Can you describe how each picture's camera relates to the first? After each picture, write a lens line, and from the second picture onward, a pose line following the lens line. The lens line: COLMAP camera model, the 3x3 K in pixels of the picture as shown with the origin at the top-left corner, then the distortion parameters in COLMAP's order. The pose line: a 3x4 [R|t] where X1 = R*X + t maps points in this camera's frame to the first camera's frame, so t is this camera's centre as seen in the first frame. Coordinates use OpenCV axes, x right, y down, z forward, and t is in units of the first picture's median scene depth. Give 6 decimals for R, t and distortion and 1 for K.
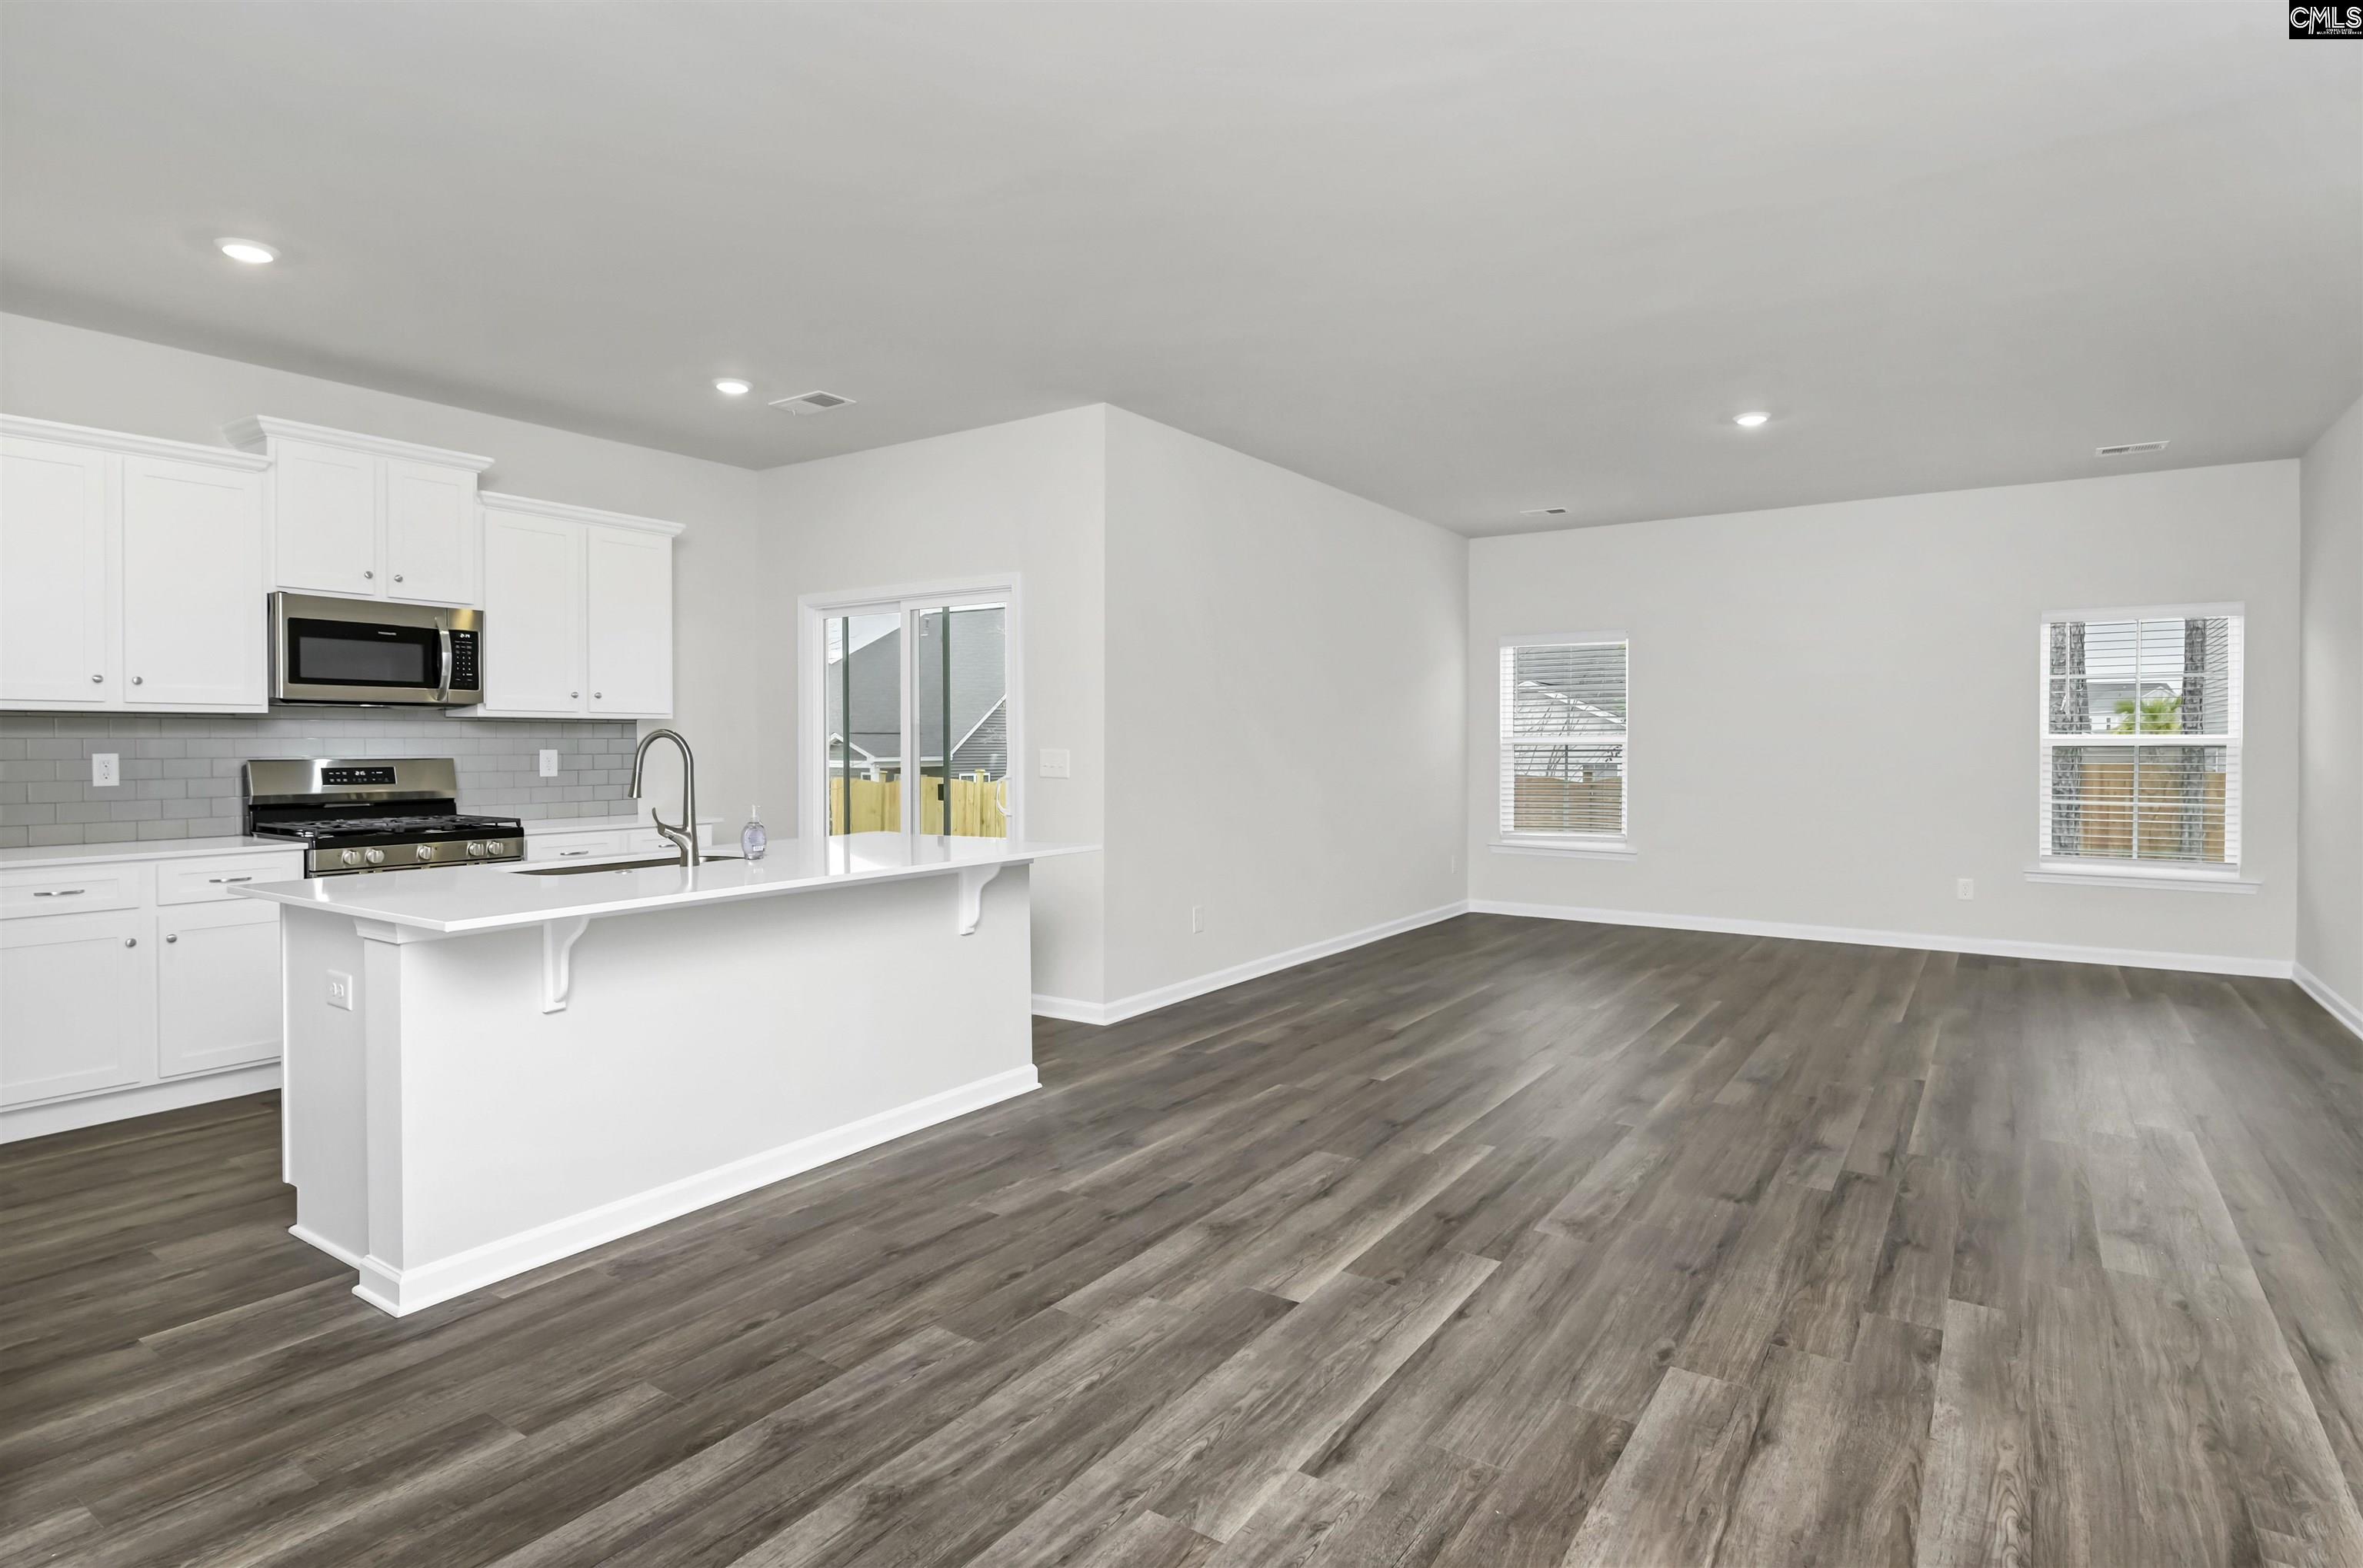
lens RADIAL K [[1221.9, 0, 1182.5], [0, 1221.9, 764.1], [0, 0, 1]] dist [0.005852, -0.009883]
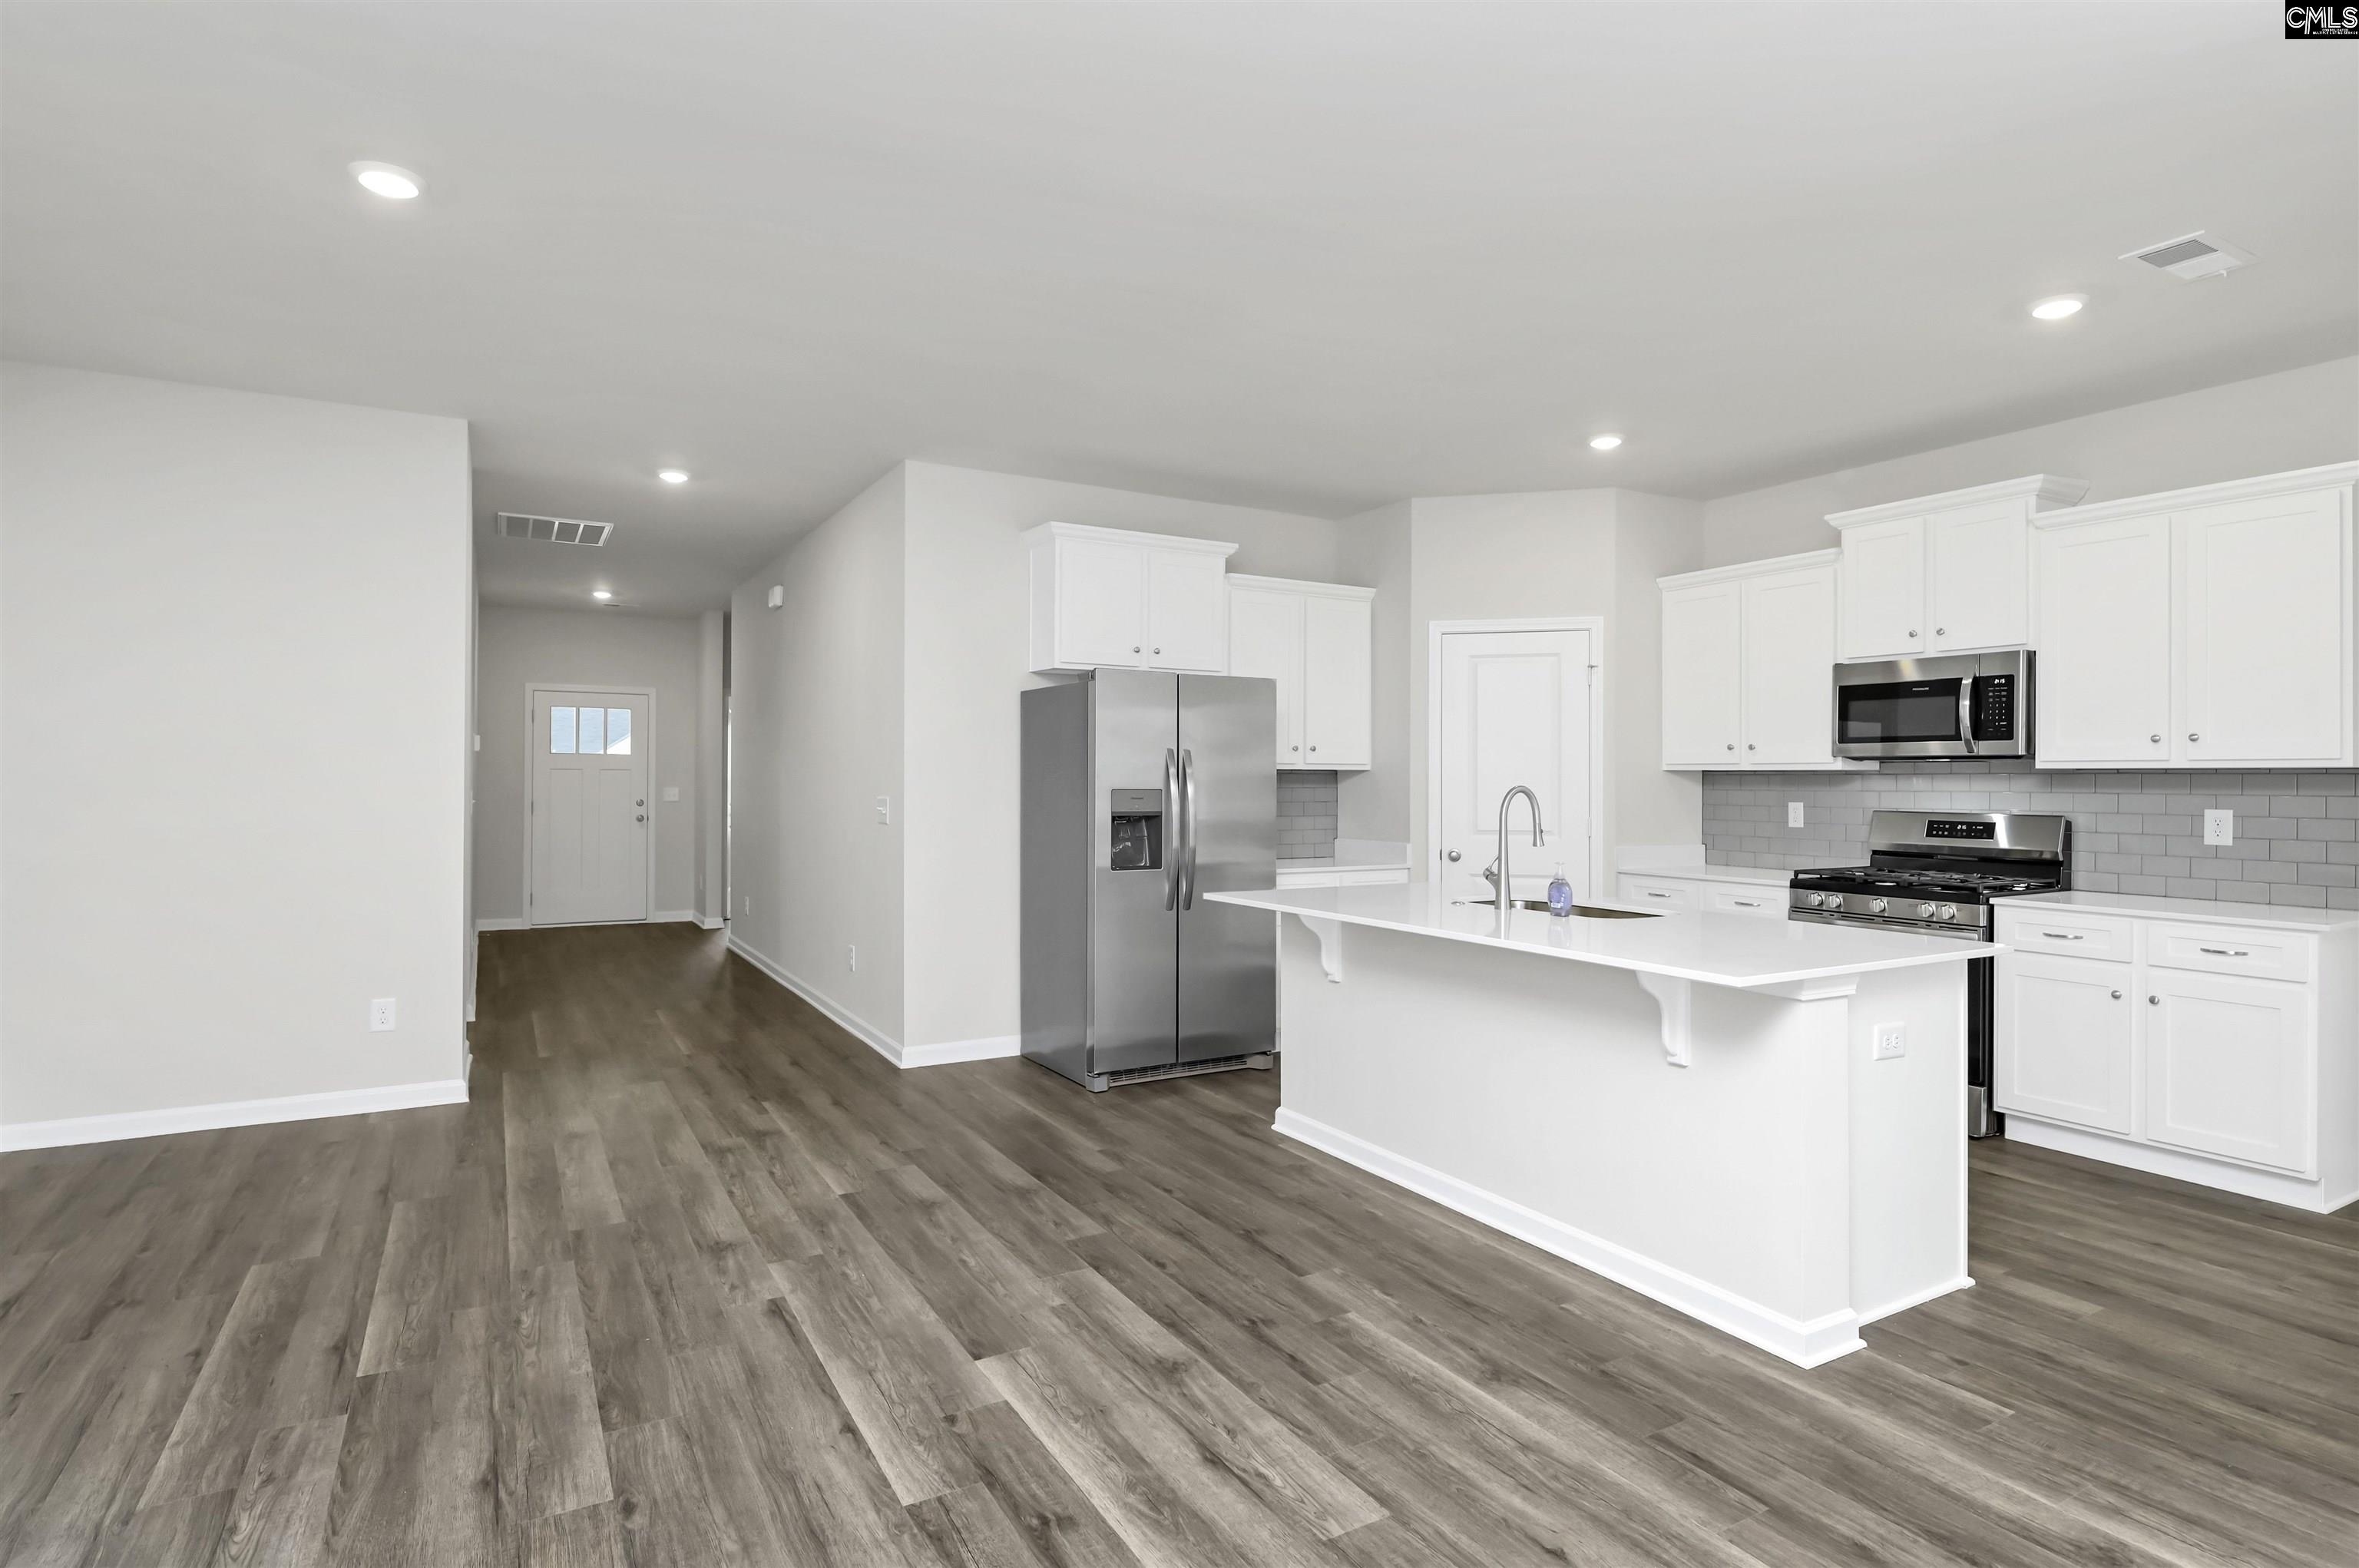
lens RADIAL K [[1220.0, 0, 1198.7], [0, 1220.0, 781.0], [0, 0, 1]] dist [0.005852, -0.009883]
pose [[-0.433709, -0.000622, -0.901053, 0.796626], [-0.021506, 0.999722, 0.009662, -0.042250], [0.900797, 0.023569, -0.433601, 1.375968]]
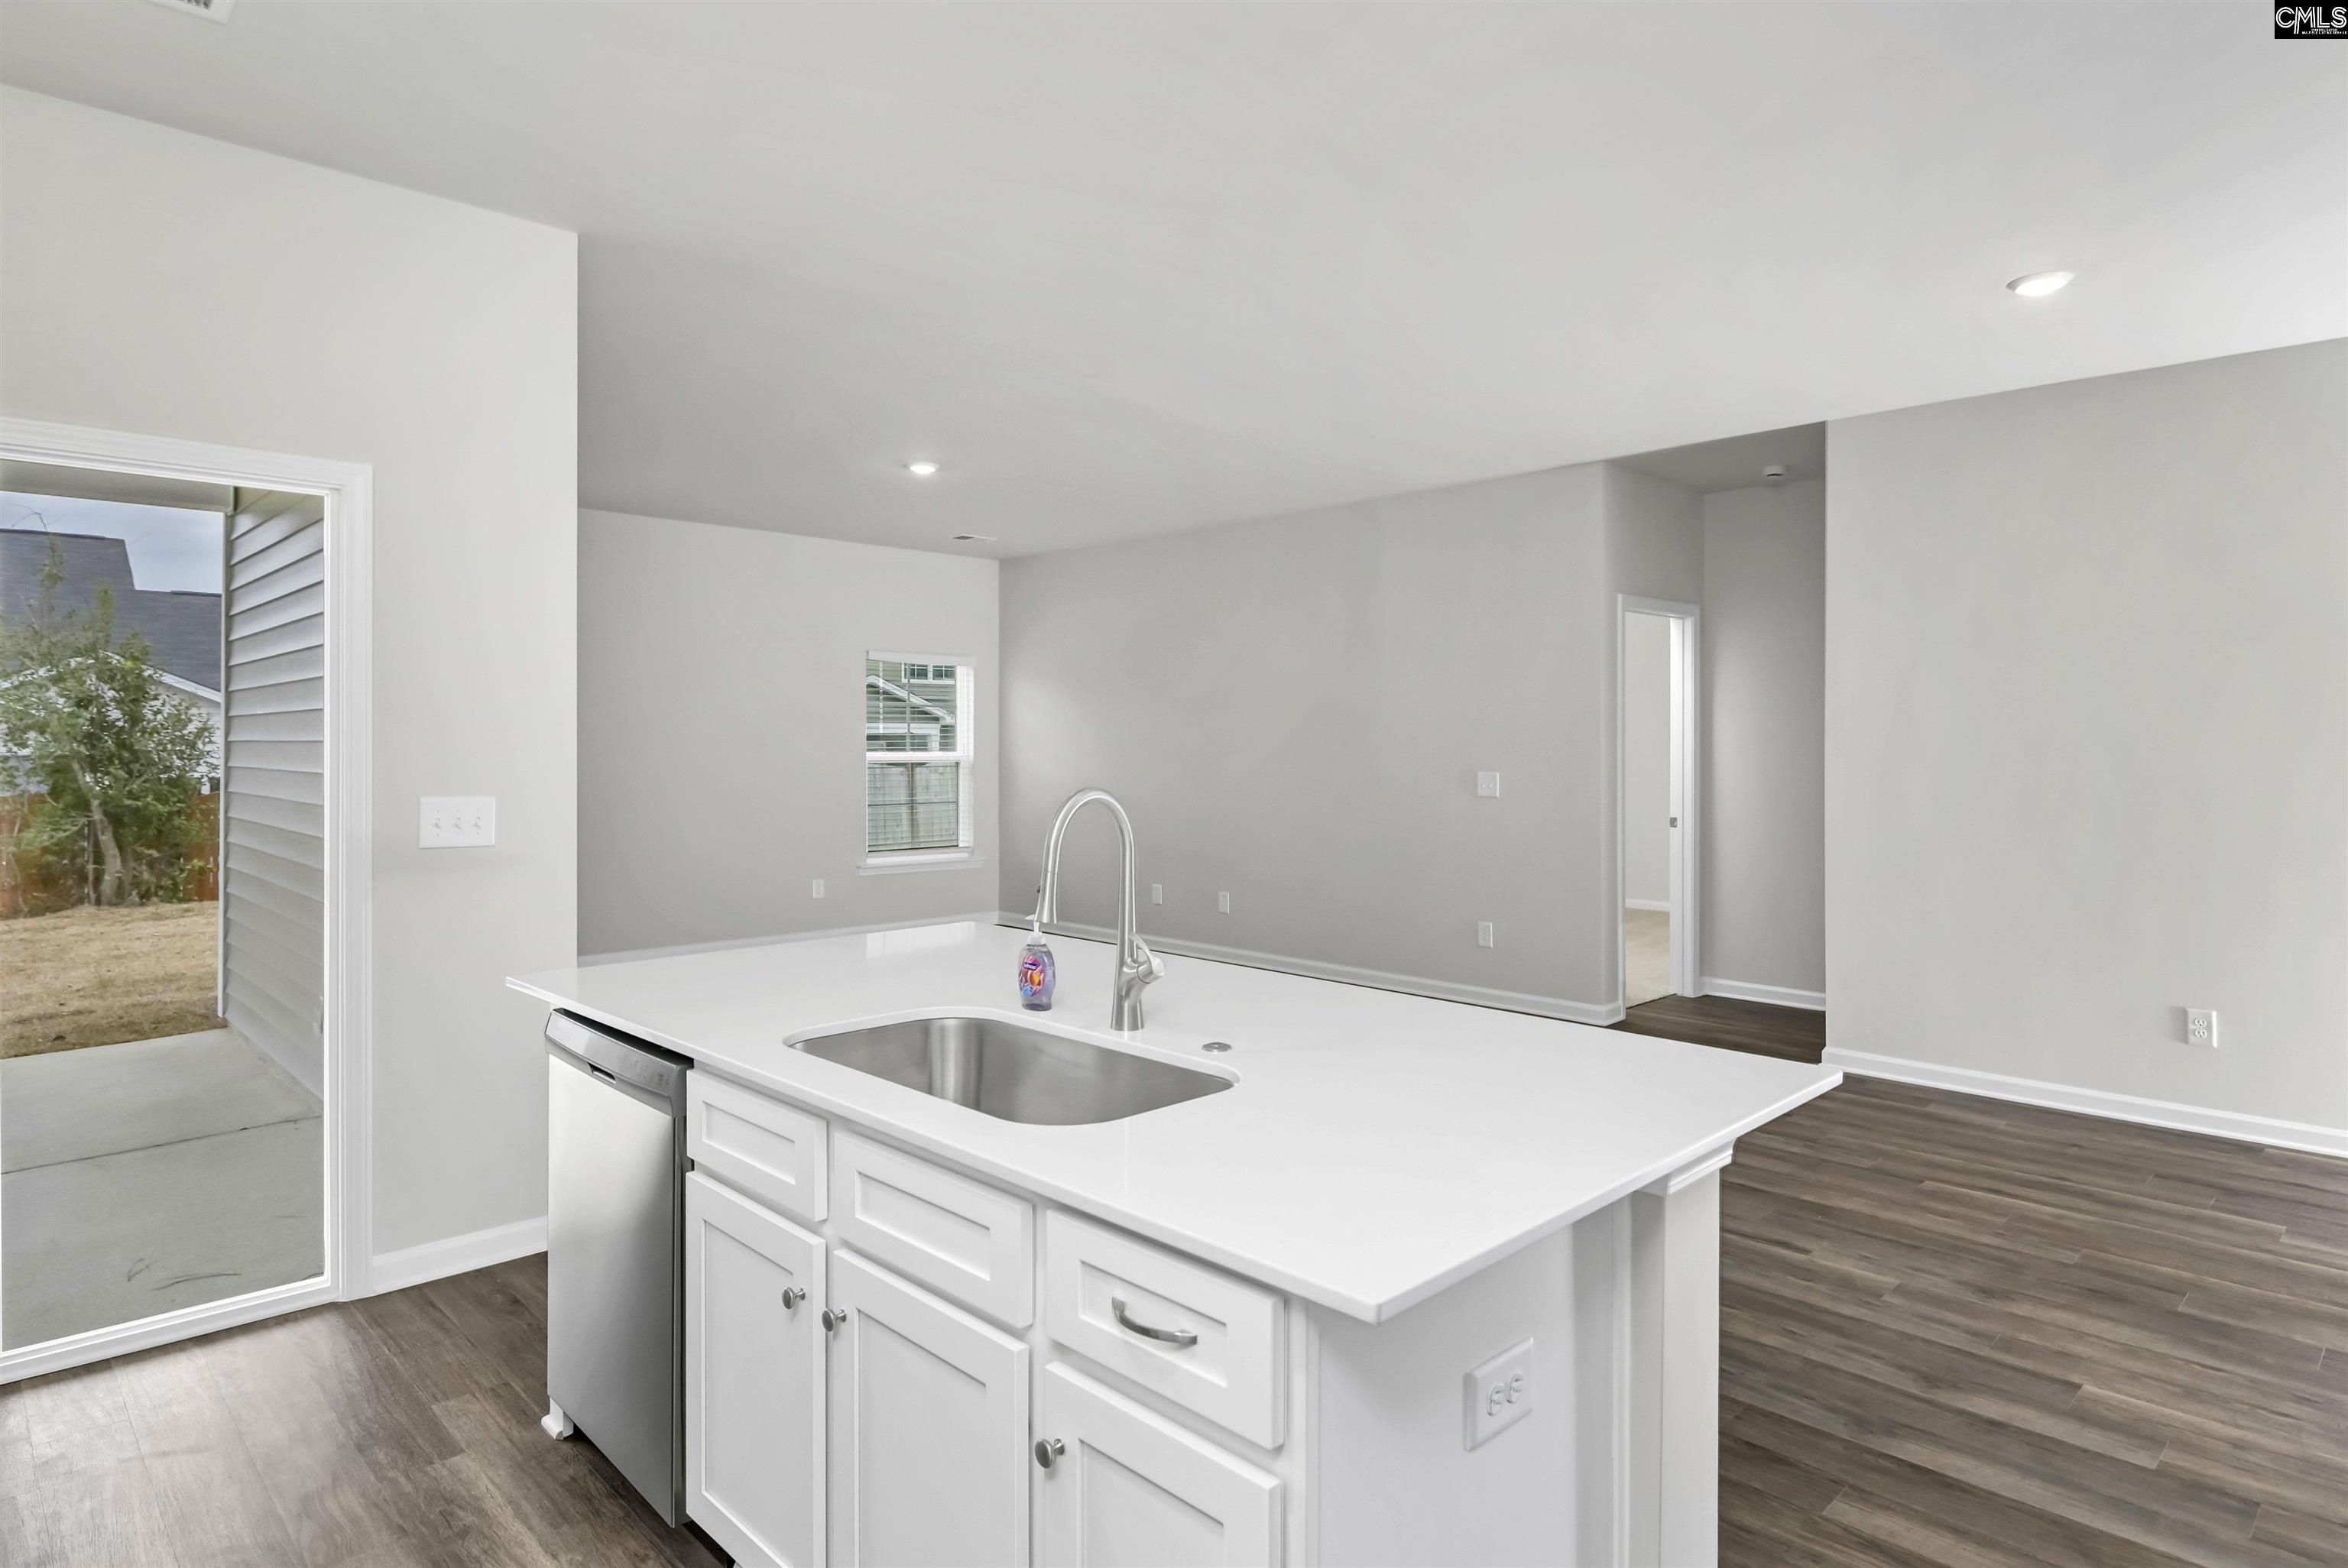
lens RADIAL K [[1300.5, 0, 1244.4], [0, 1300.5, 752.2], [0, 0, 1]] dist [0.007883, -0.002263]
pose [[0.166107, -0.006203, 0.986088, -1.105264], [0.013638, 0.999899, 0.003993, -0.053506], [-0.986013, 0.012785, 0.166175, 0.947769]]
